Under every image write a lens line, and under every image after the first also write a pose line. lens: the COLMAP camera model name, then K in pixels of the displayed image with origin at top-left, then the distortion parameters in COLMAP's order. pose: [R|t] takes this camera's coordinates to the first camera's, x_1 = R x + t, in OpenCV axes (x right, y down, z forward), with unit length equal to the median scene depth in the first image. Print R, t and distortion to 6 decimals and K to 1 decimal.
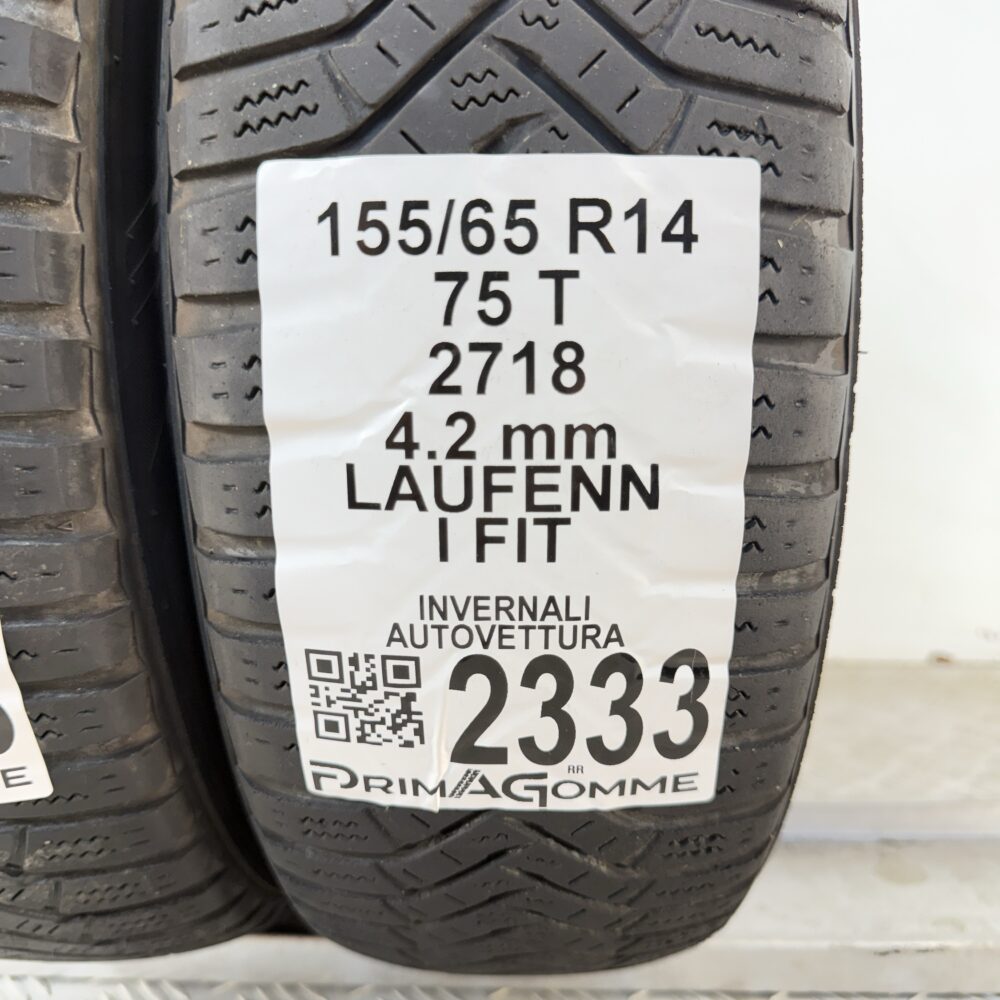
lens RADIAL K [[965.3, 0, 501.0], [0, 965.3, 515.8], [0, 0, 1]] dist [0.153609, -0.343406]
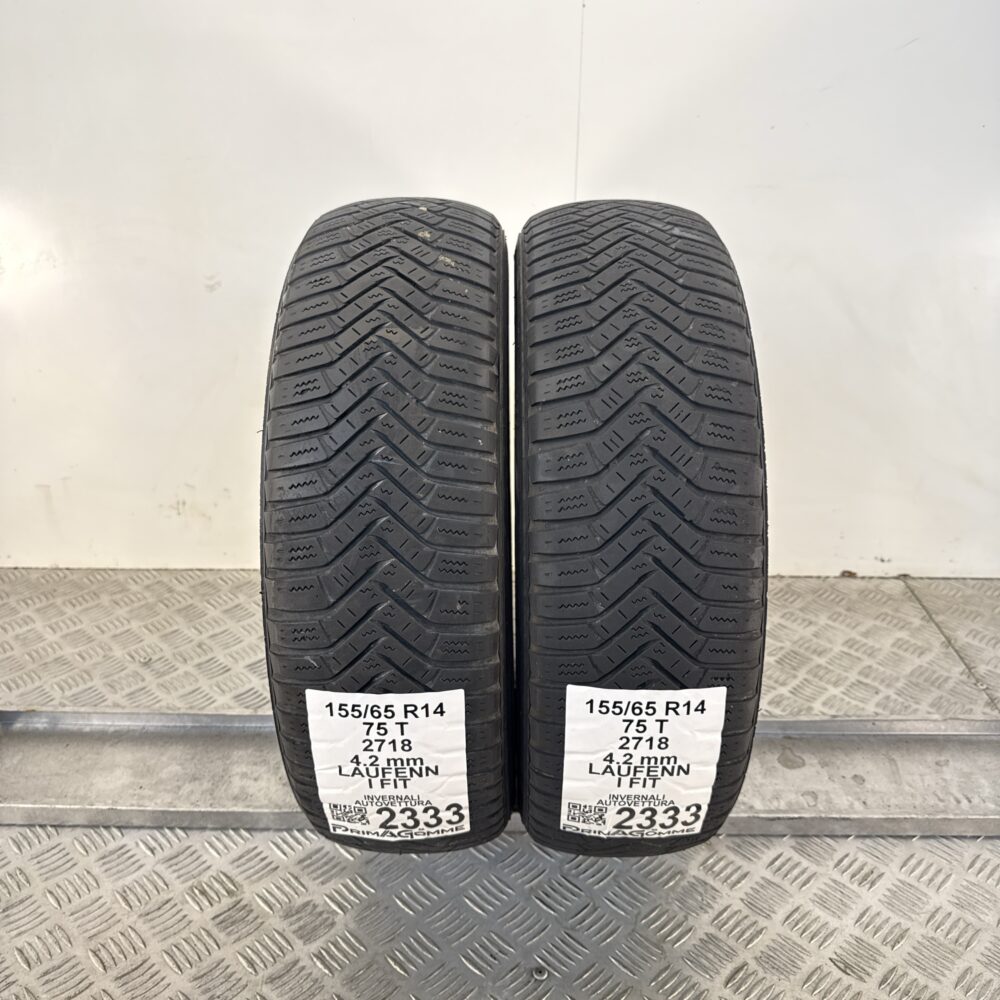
lens RADIAL K [[965.3, 0, 501.0], [0, 965.3, 515.8], [0, 0, 1]] dist [0.153609, -0.343406]
pose [[0.999888, -0.005950, 0.013713, -0.491972], [0.001294, 0.948361, 0.317189, -1.837555], [-0.014892, -0.317136, 0.948263, -1.755879]]
